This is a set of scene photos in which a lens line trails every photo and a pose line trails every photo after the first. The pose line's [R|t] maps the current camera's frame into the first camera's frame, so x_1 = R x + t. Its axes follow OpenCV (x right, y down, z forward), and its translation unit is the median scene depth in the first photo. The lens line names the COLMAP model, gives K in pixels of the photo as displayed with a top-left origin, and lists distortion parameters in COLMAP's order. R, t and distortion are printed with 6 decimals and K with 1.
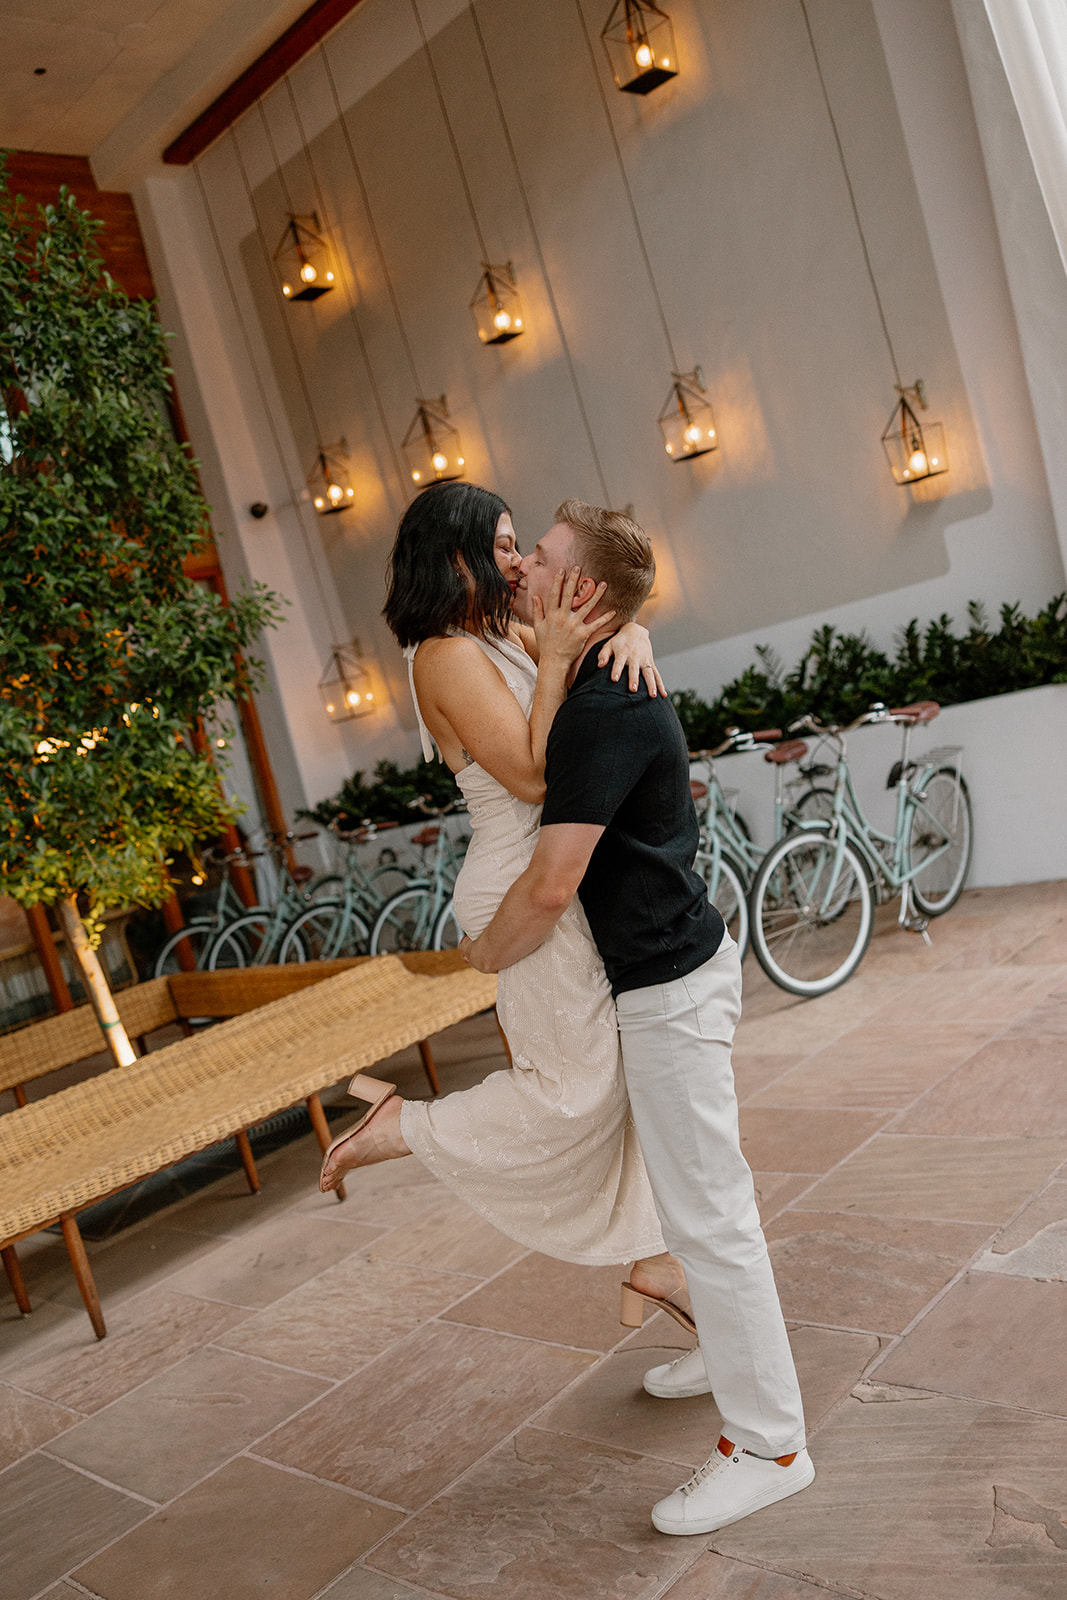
lens RADIAL K [[1260.7, 0, 536.4], [0, 1260.7, 819.3], [0, 0, 1]] dist [0.007186, -0.000781]
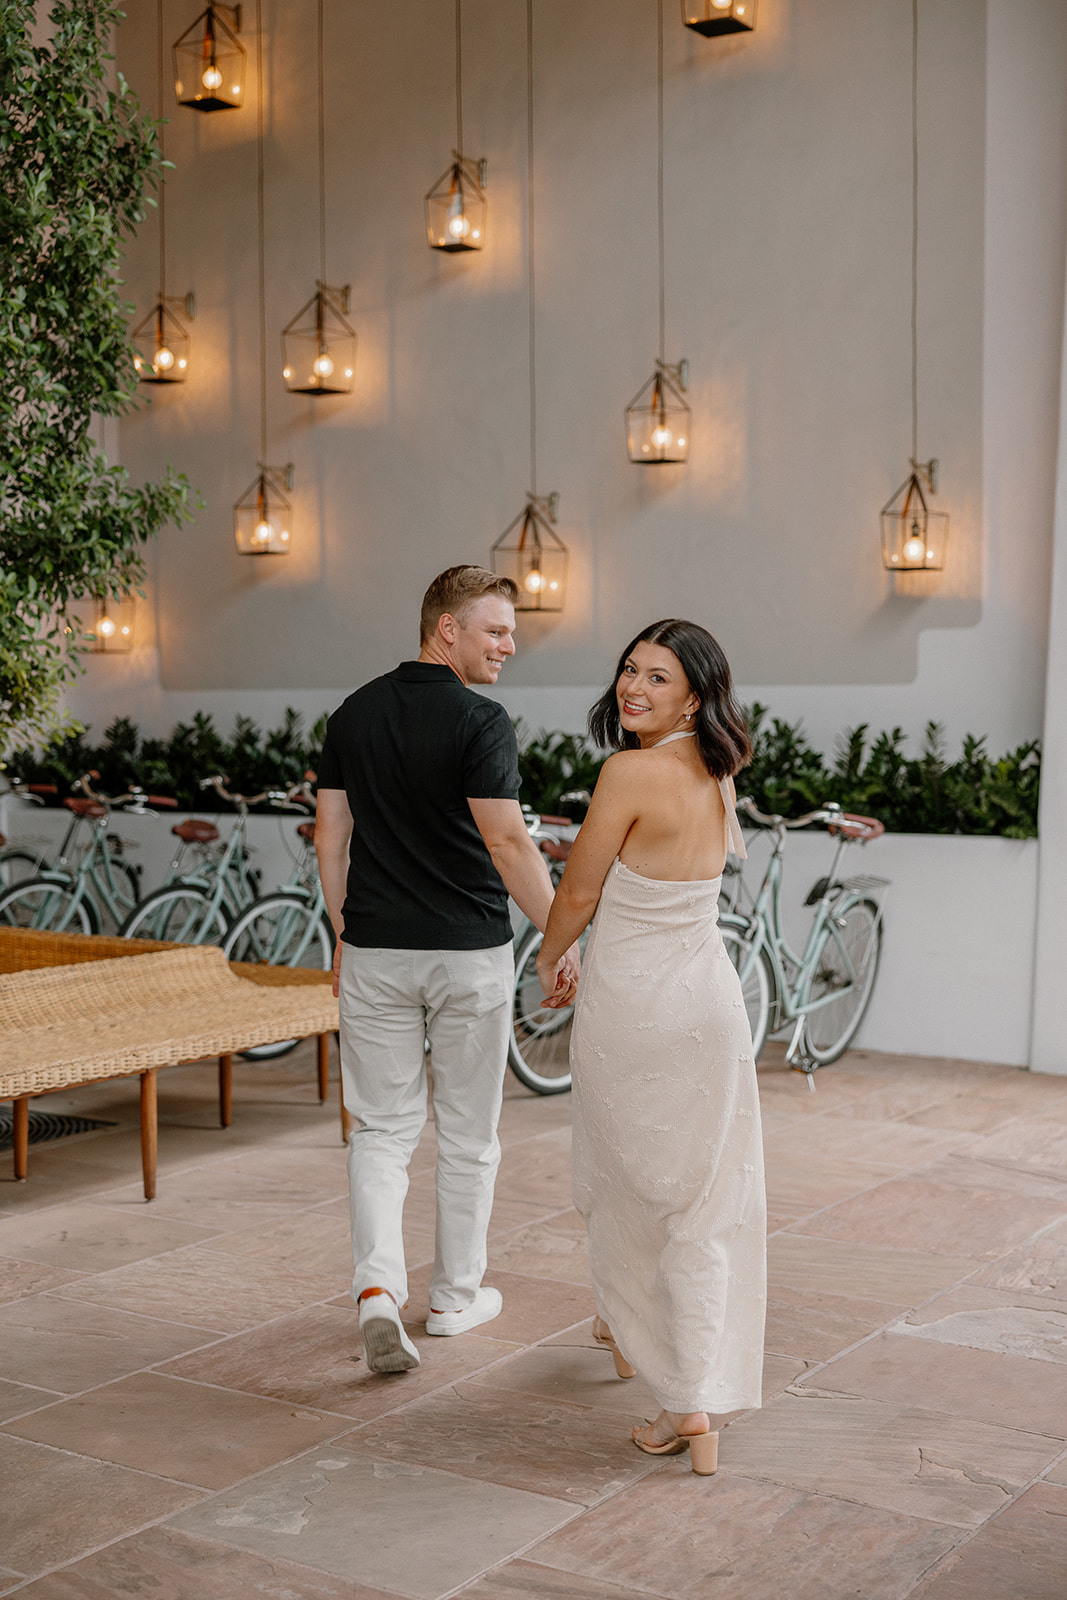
lens RADIAL K [[2110.3, 0, 450.0], [0, 2110.3, 797.2], [0, 0, 1]] dist [0.011238, 0.020424]
pose [[0.946685, 0.259066, 0.191502, -0.246906], [-0.244745, 0.964882, -0.095412, 0.101988], [-0.209495, 0.043456, 0.976844, -0.360160]]
